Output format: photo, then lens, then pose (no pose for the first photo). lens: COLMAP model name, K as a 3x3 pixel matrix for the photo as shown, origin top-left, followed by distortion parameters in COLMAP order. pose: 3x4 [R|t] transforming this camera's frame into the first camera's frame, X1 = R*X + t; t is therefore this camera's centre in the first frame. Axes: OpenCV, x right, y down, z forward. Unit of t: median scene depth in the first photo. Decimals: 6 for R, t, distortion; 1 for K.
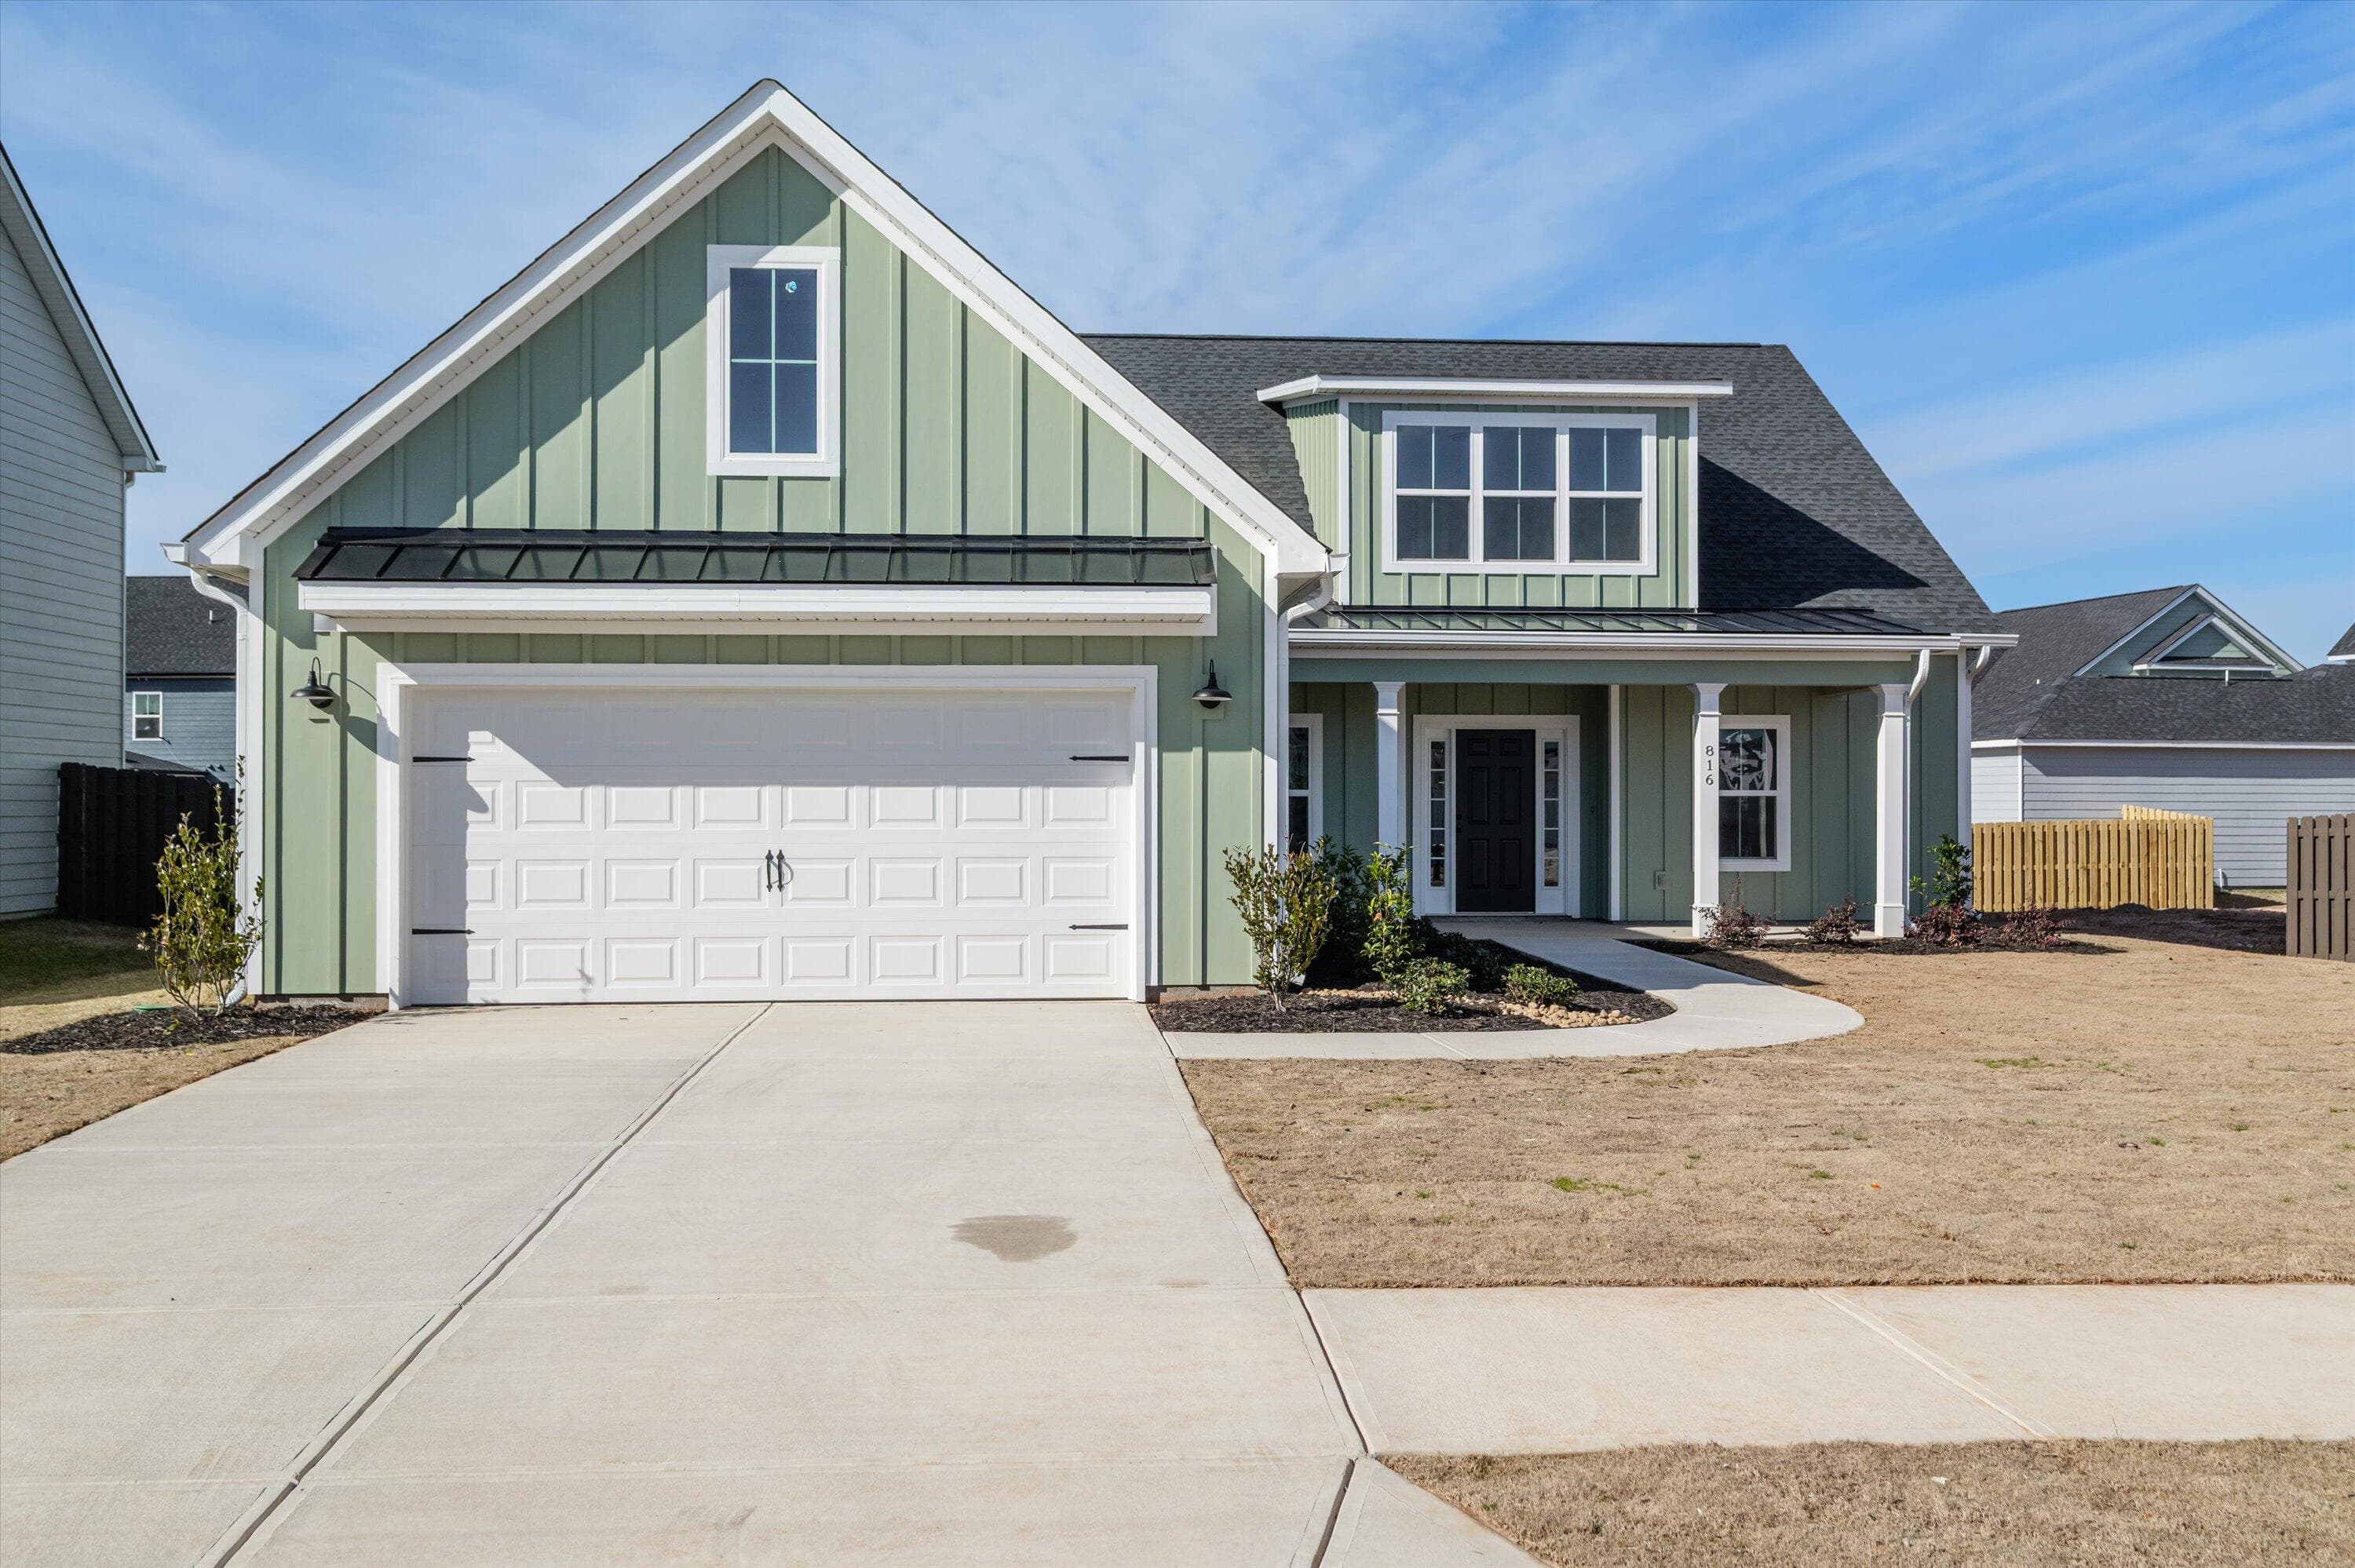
lens RADIAL K [[2149.9, 0, 1171.4], [0, 2149.9, 764.7], [0, 0, 1]] dist [-0.000453, 0.000000]
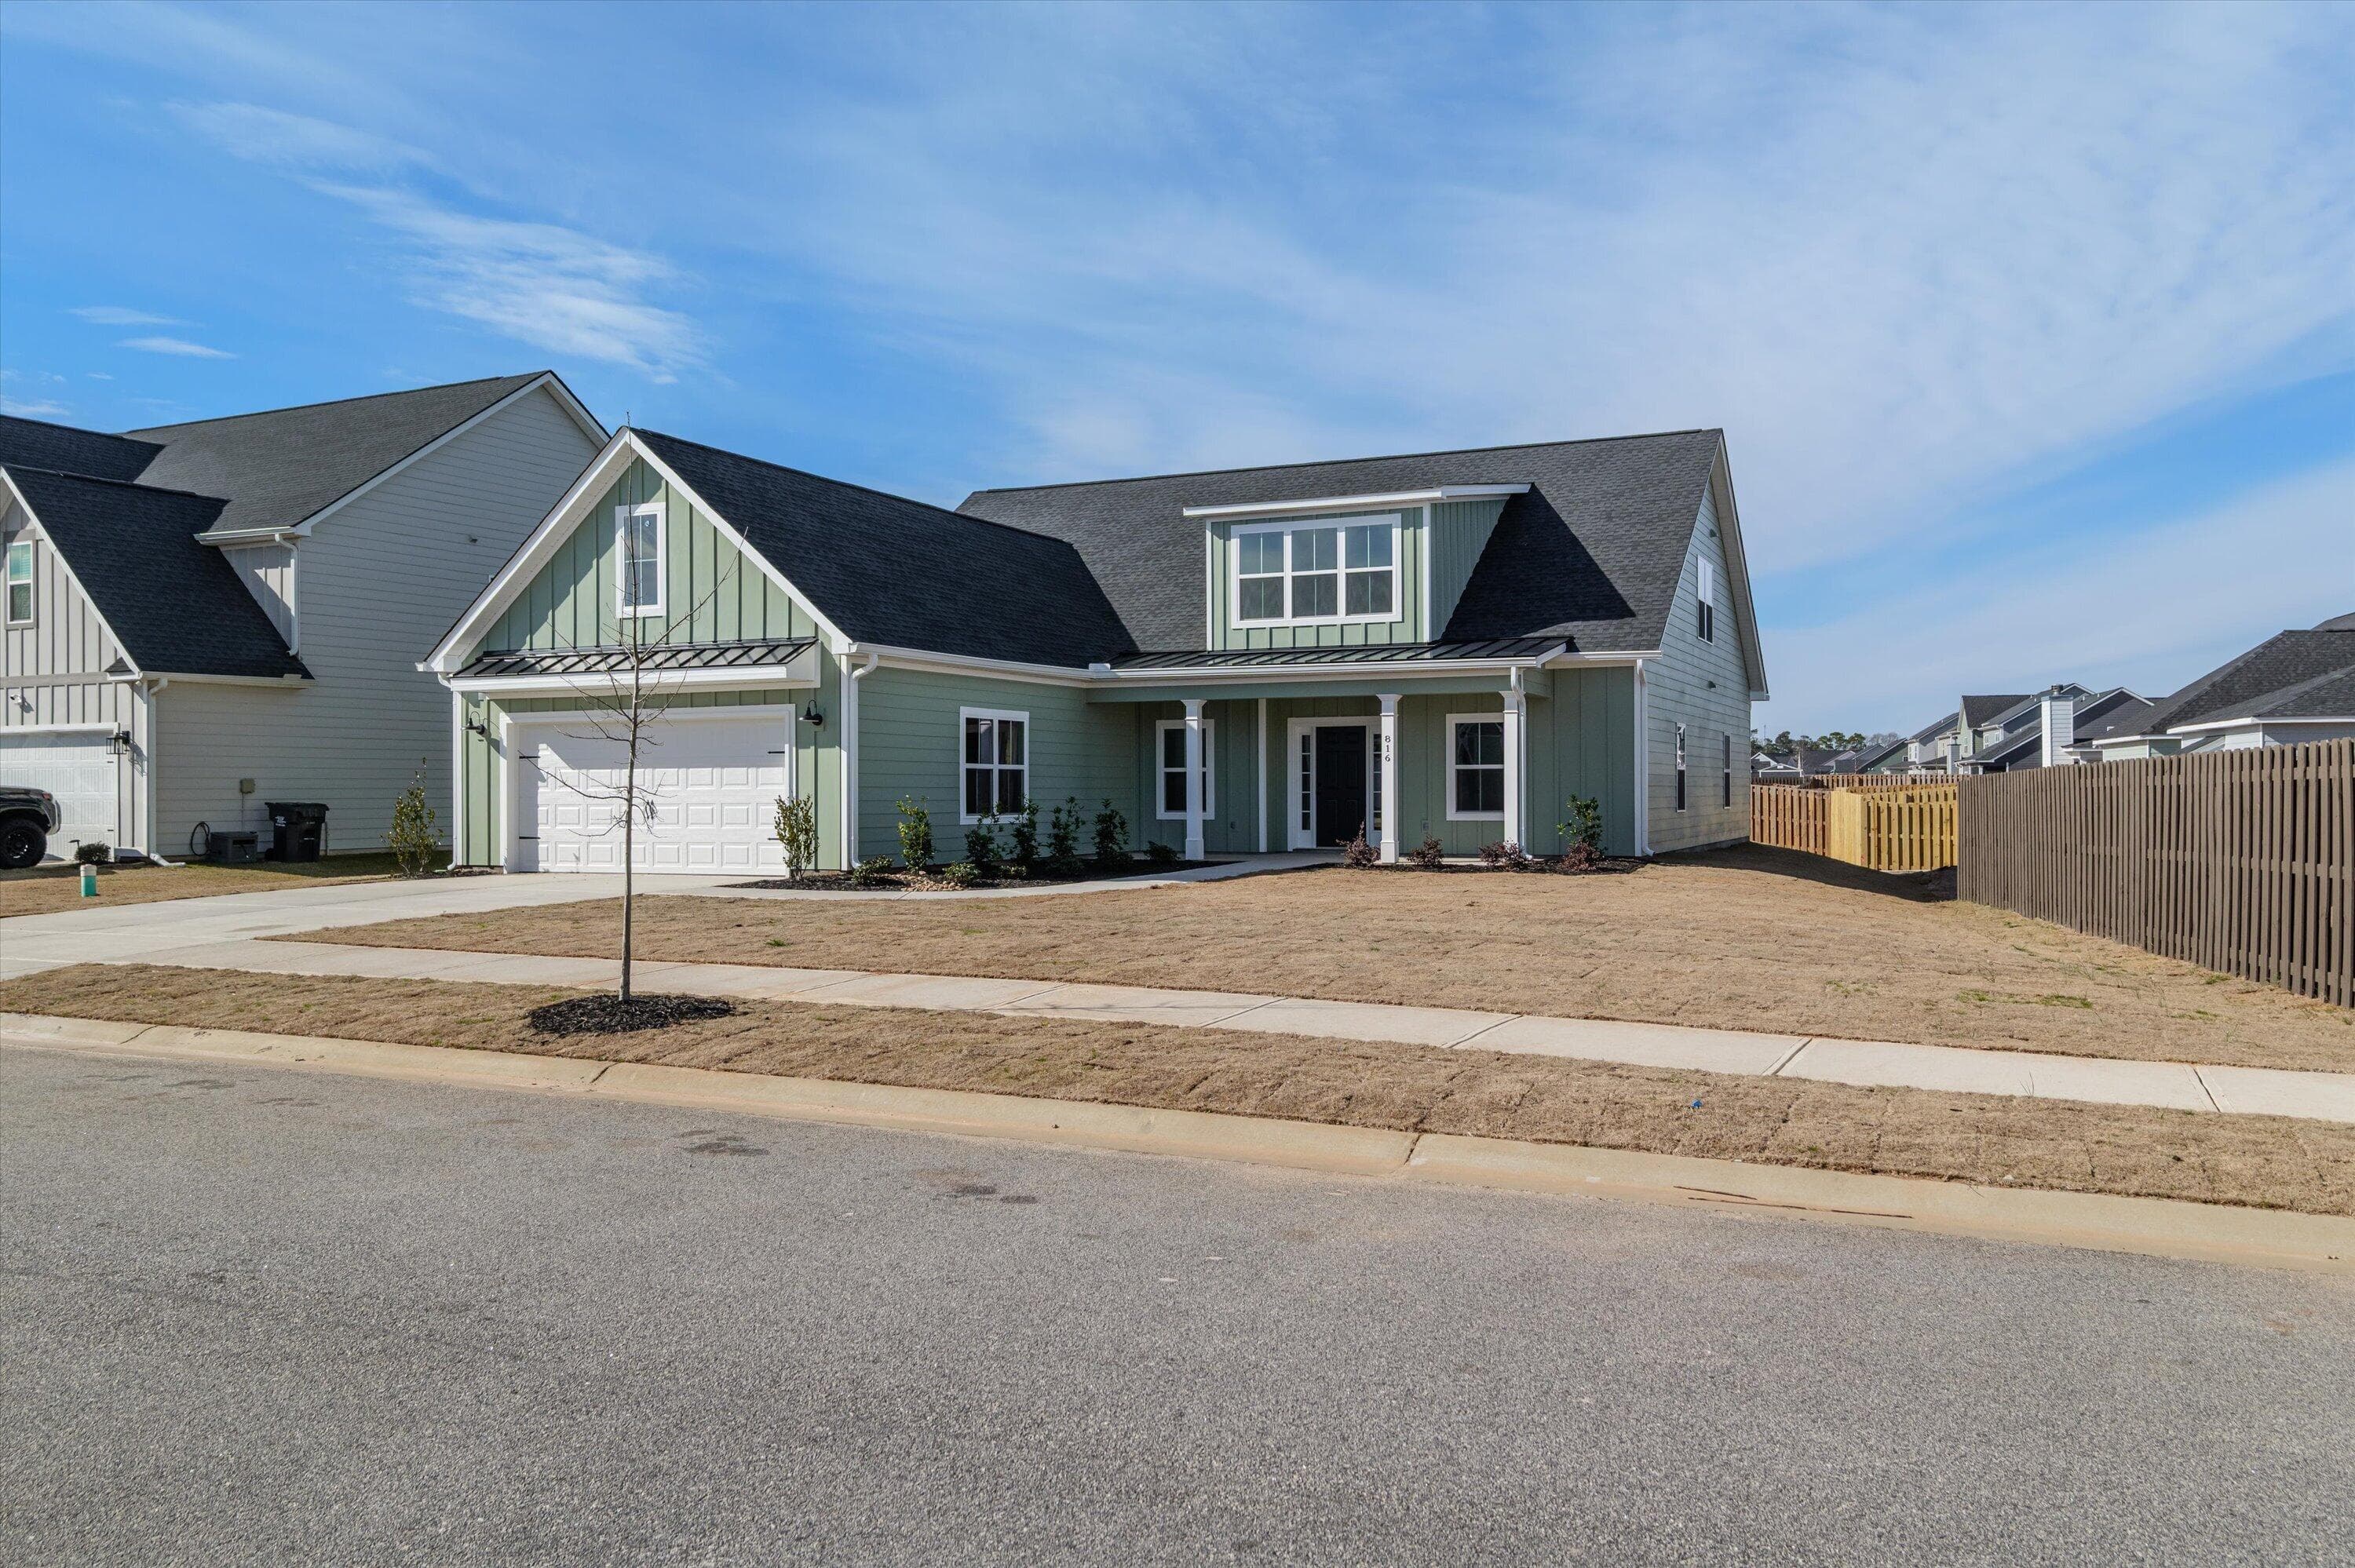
lens RADIAL K [[1807.9, 0, 1189.0], [0, 1807.9, 786.7], [0, 0, 1]] dist [0.030660, -0.020682]
pose [[0.882742, -0.004043, -0.469841, 0.761052], [0.013272, 0.999779, 0.016332, 0.004392], [0.469671, -0.020653, 0.882600, -0.201038]]
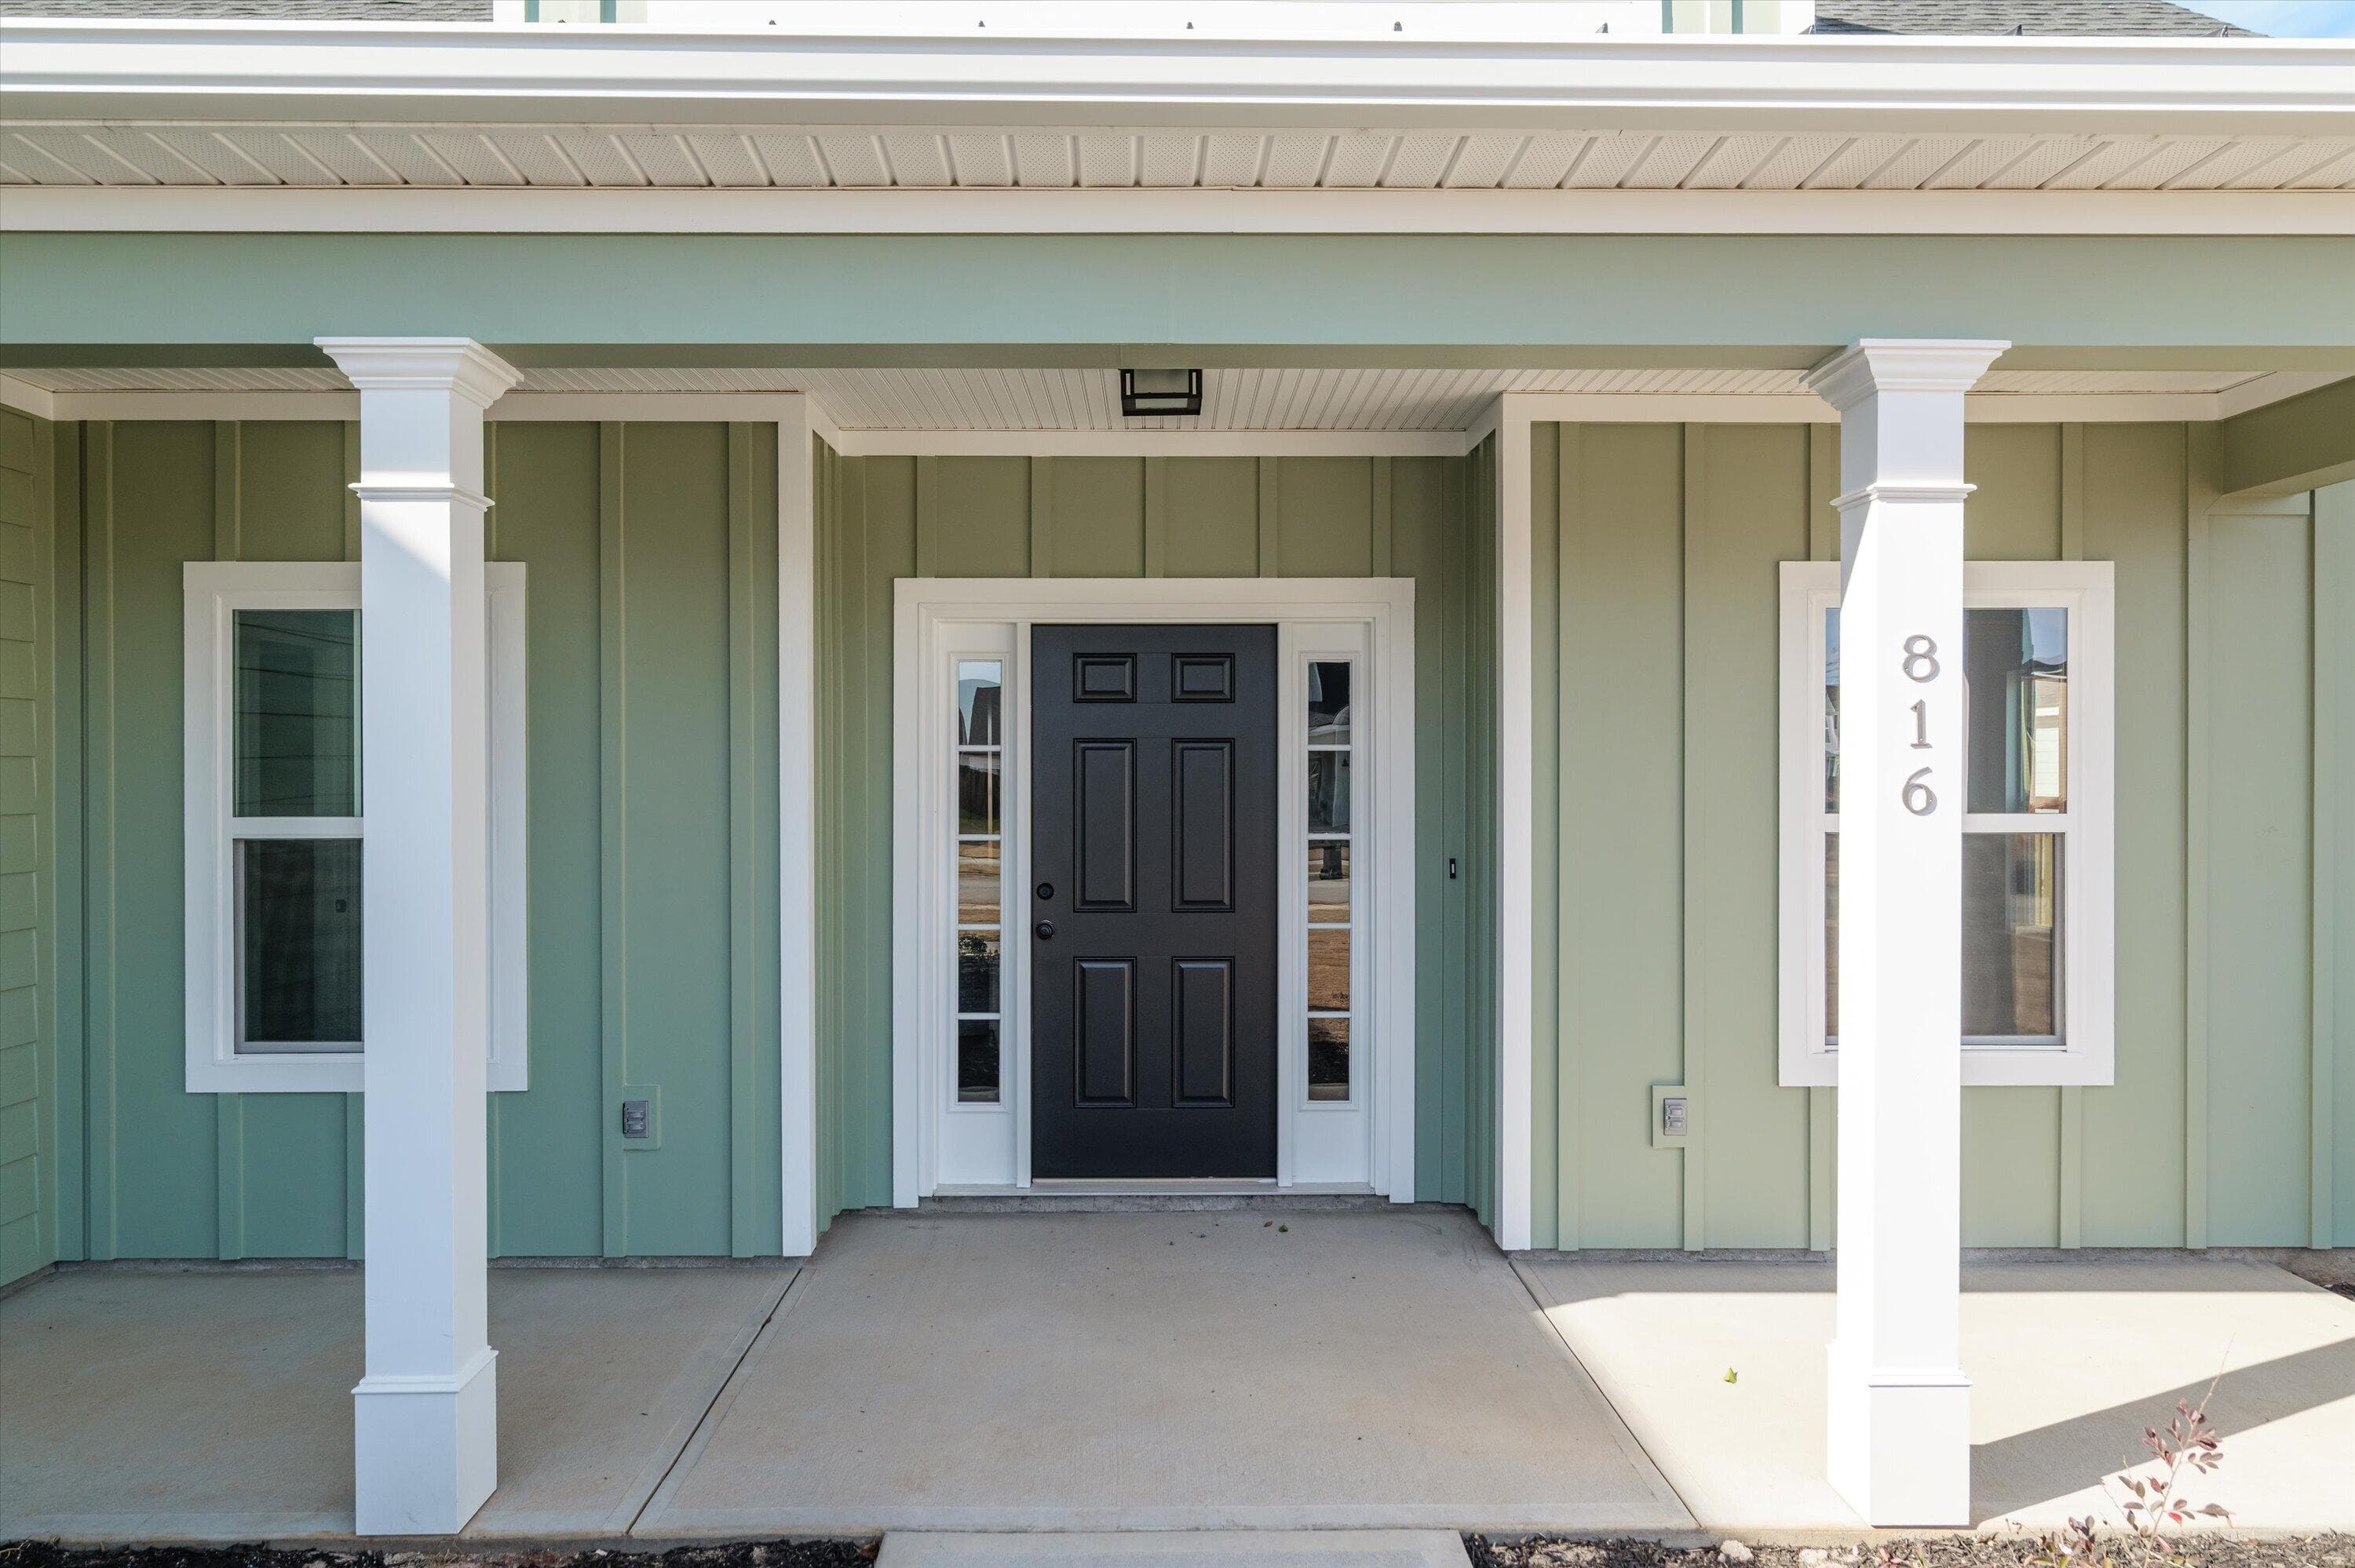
lens RADIAL K [[1683.6, 0, 1143.4], [0, 1683.6, 786.9], [0, 0, 1]] dist [0.002103, 0.001490]
pose [[0.998458, -0.001500, -0.055488, 0.190118], [0.003053, 0.999606, 0.027903, 0.001445], [0.055424, -0.028029, 0.998069, 0.867588]]
